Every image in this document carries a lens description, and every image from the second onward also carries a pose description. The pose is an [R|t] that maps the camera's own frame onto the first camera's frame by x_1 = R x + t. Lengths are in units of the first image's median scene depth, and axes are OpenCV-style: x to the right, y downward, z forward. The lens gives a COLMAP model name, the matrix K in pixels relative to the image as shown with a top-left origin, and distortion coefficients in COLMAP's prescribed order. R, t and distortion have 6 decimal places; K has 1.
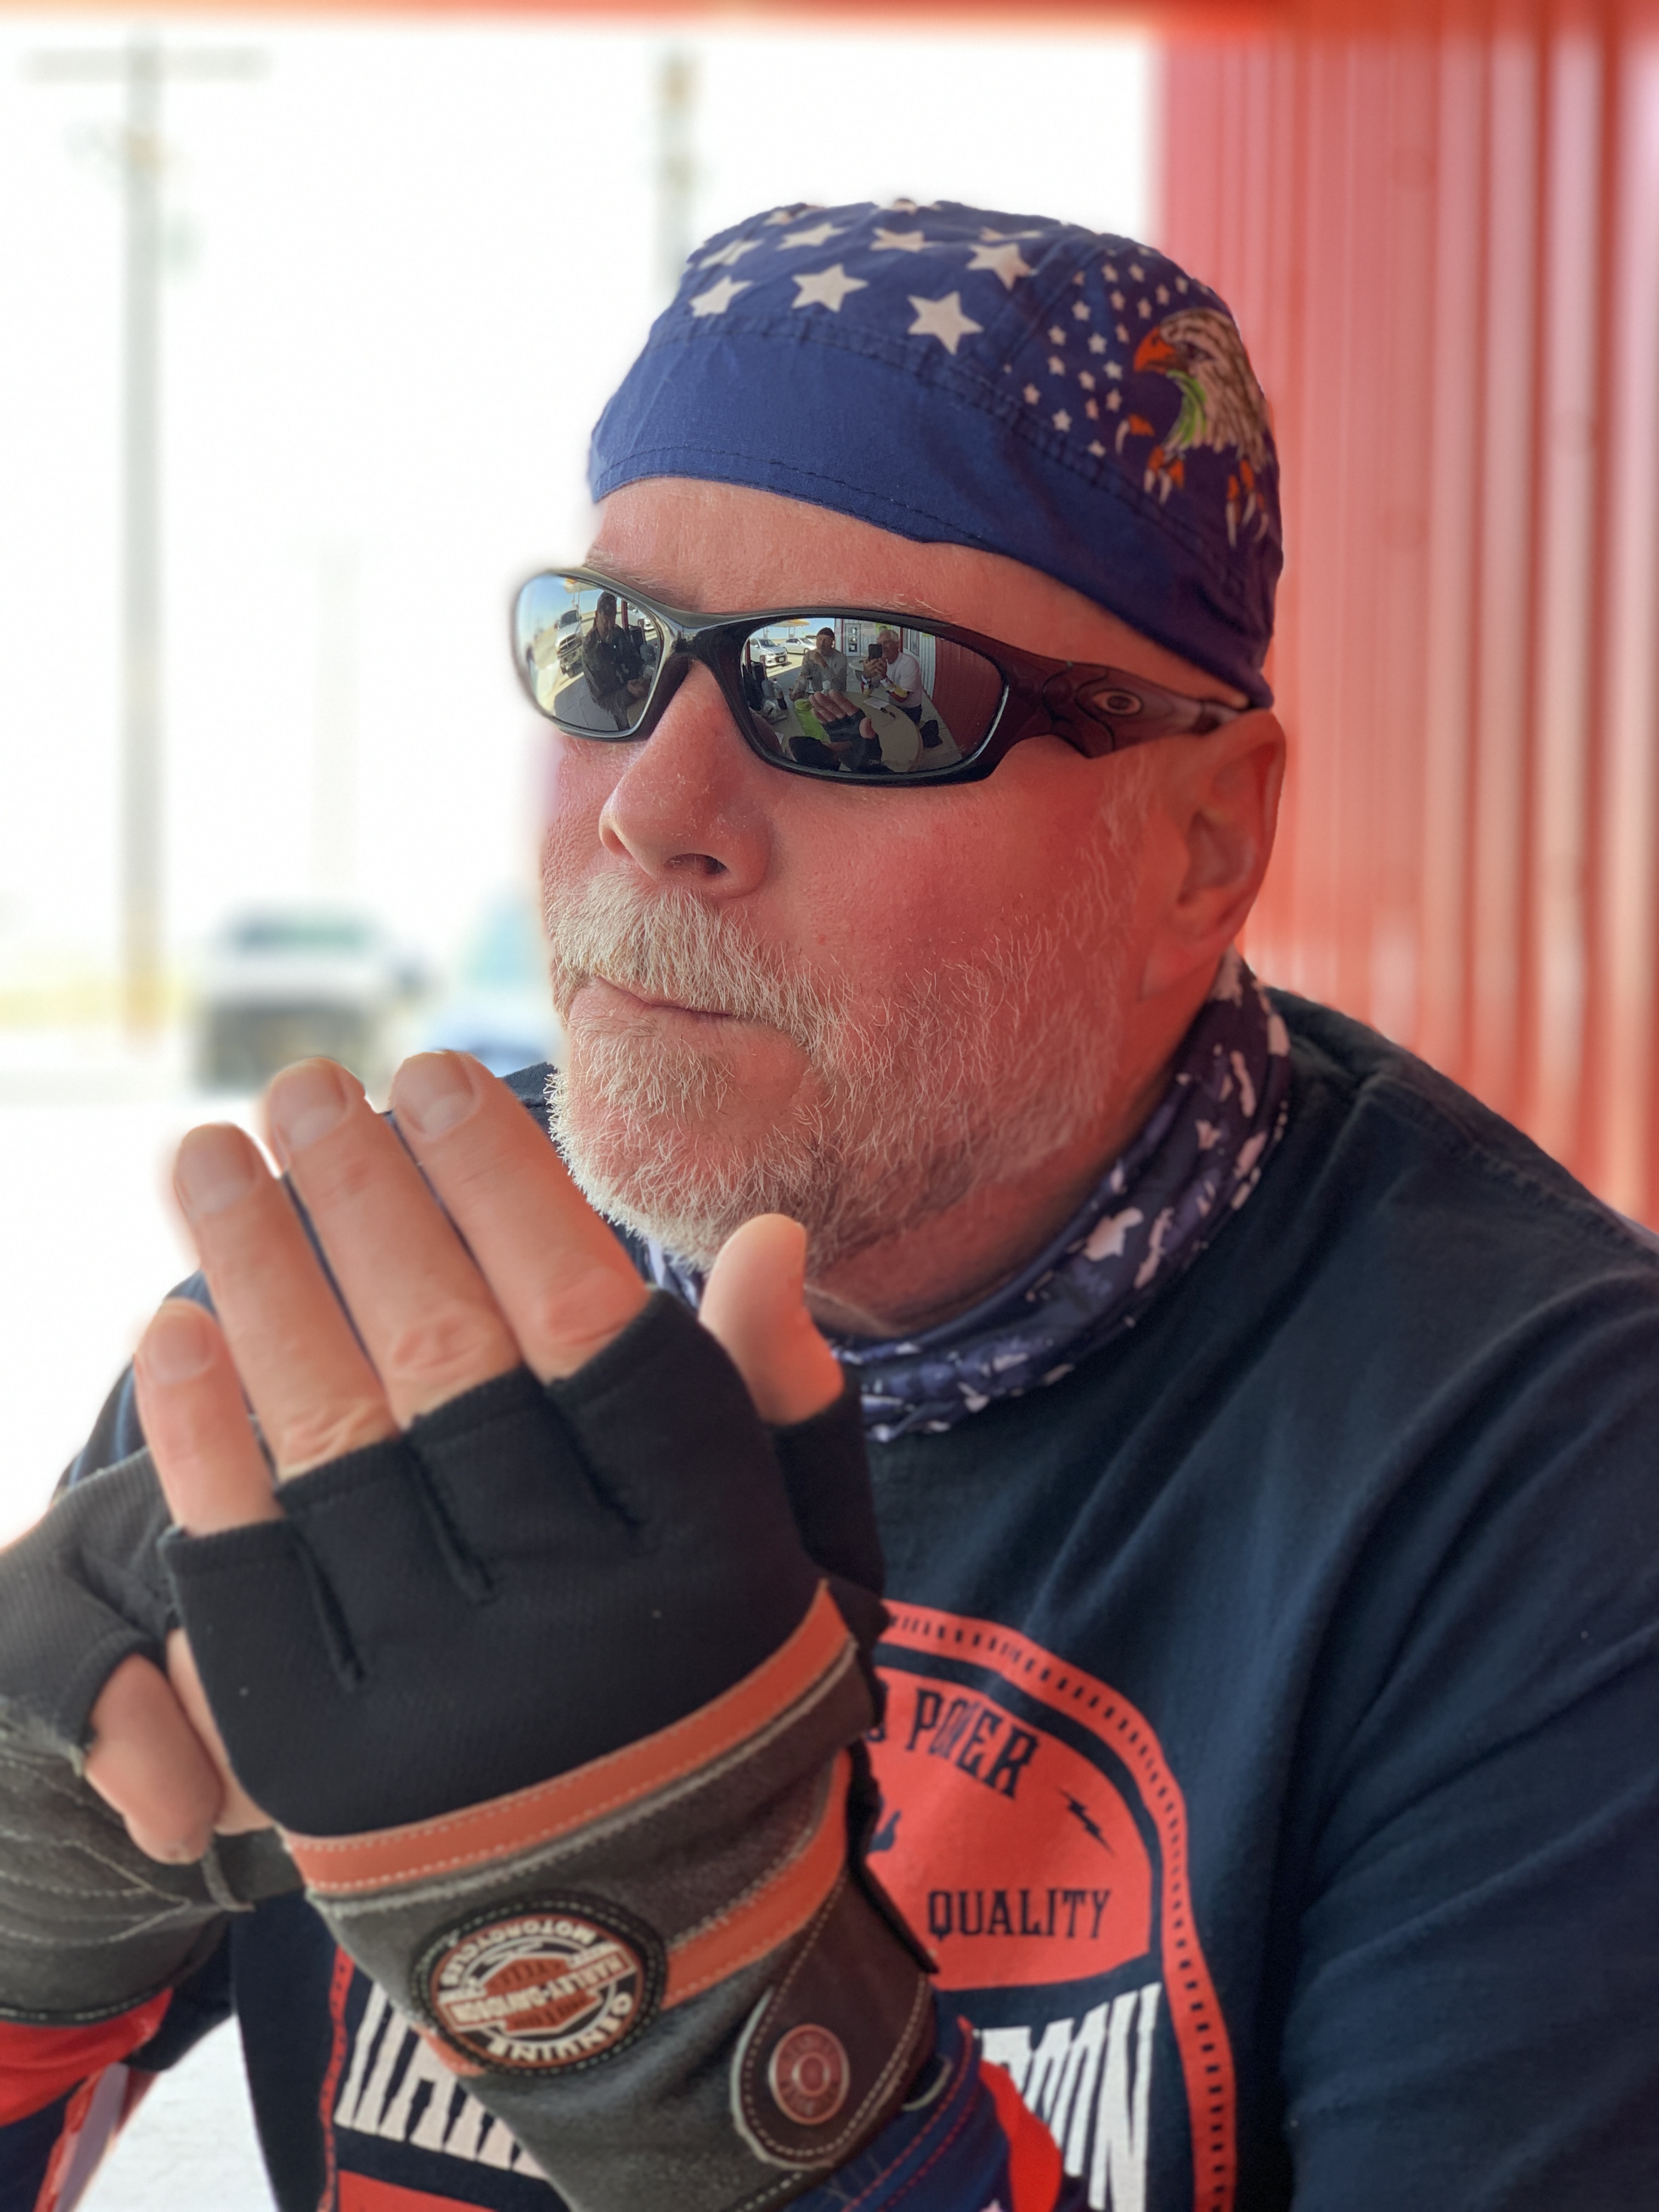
lens RADIAL K [[3340.9, 0, 831.9], [0, 3340.9, 1105.5], [0, 0, 1]] dist [-0.039872, 0.000000]
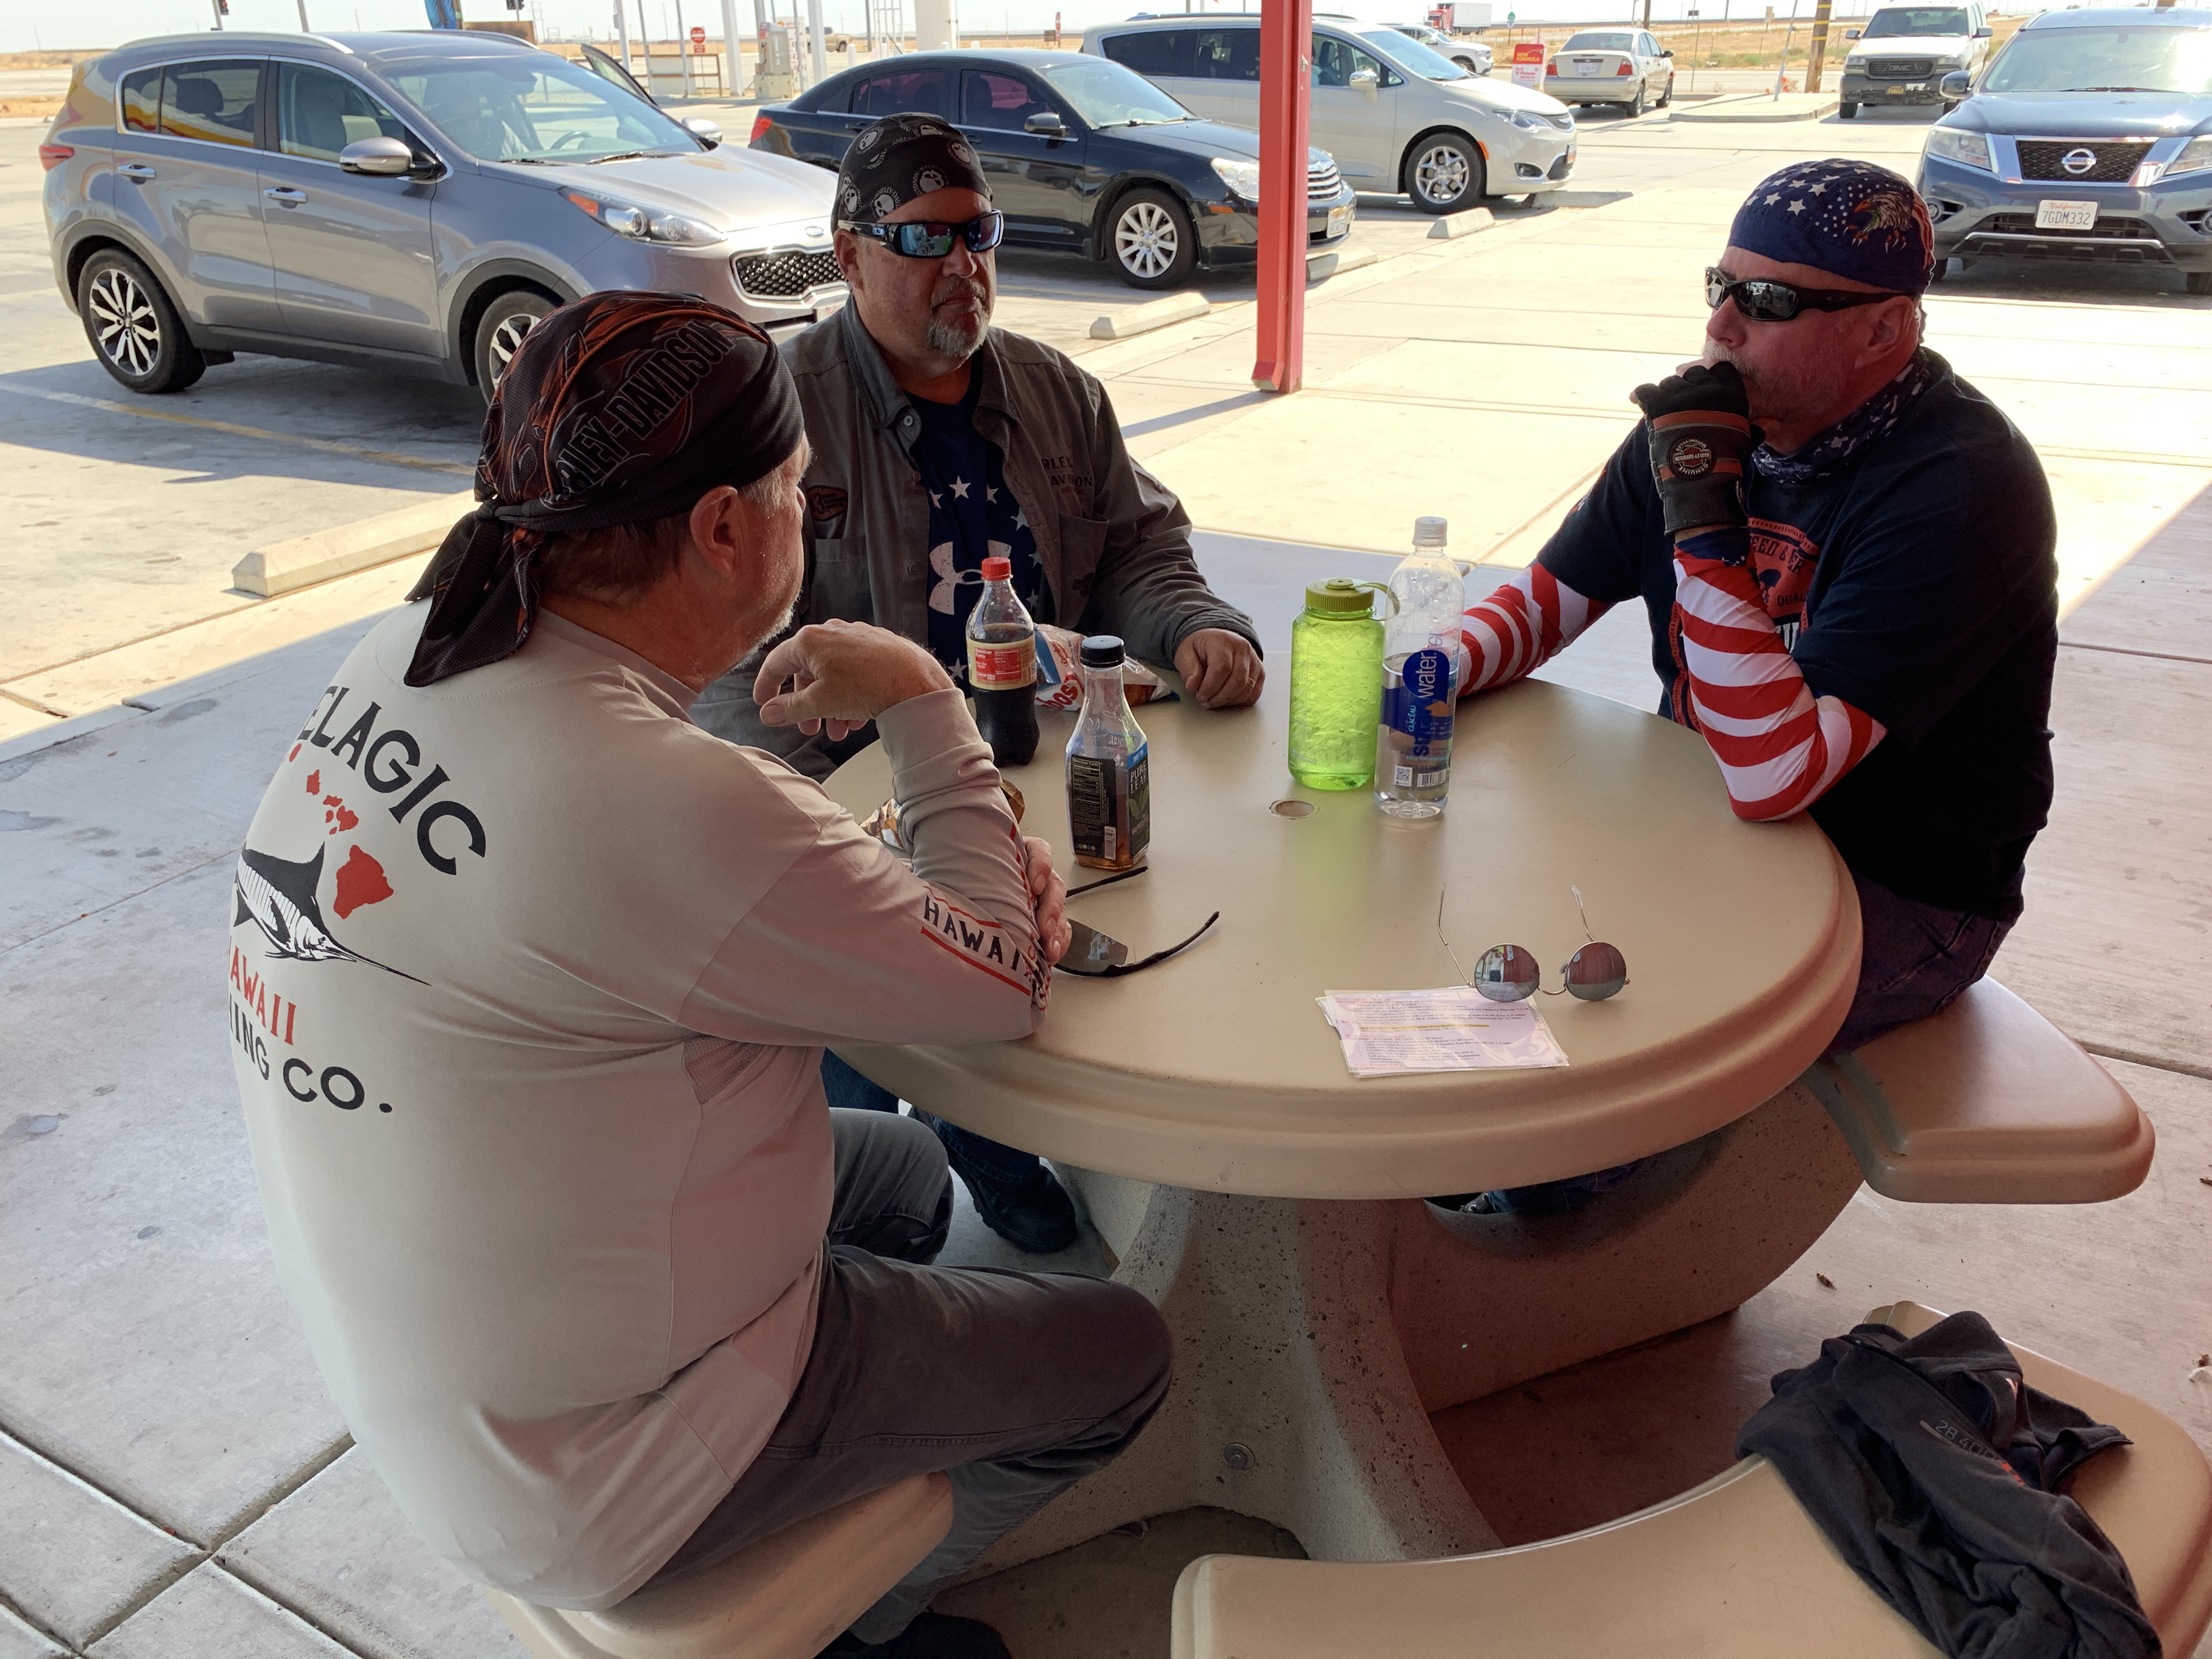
lens RADIAL K [[1653.4, 0, 1108.6], [0, 1653.4, 841.8], [0, 0, 1]] dist [0.016195, 0.005607]
pose [[0.902159, 0.096511, -0.420470, 0.200975], [-0.022604, 0.983891, 0.177335, 0.199690], [0.430812, -0.150480, 0.889807, -1.341688]]
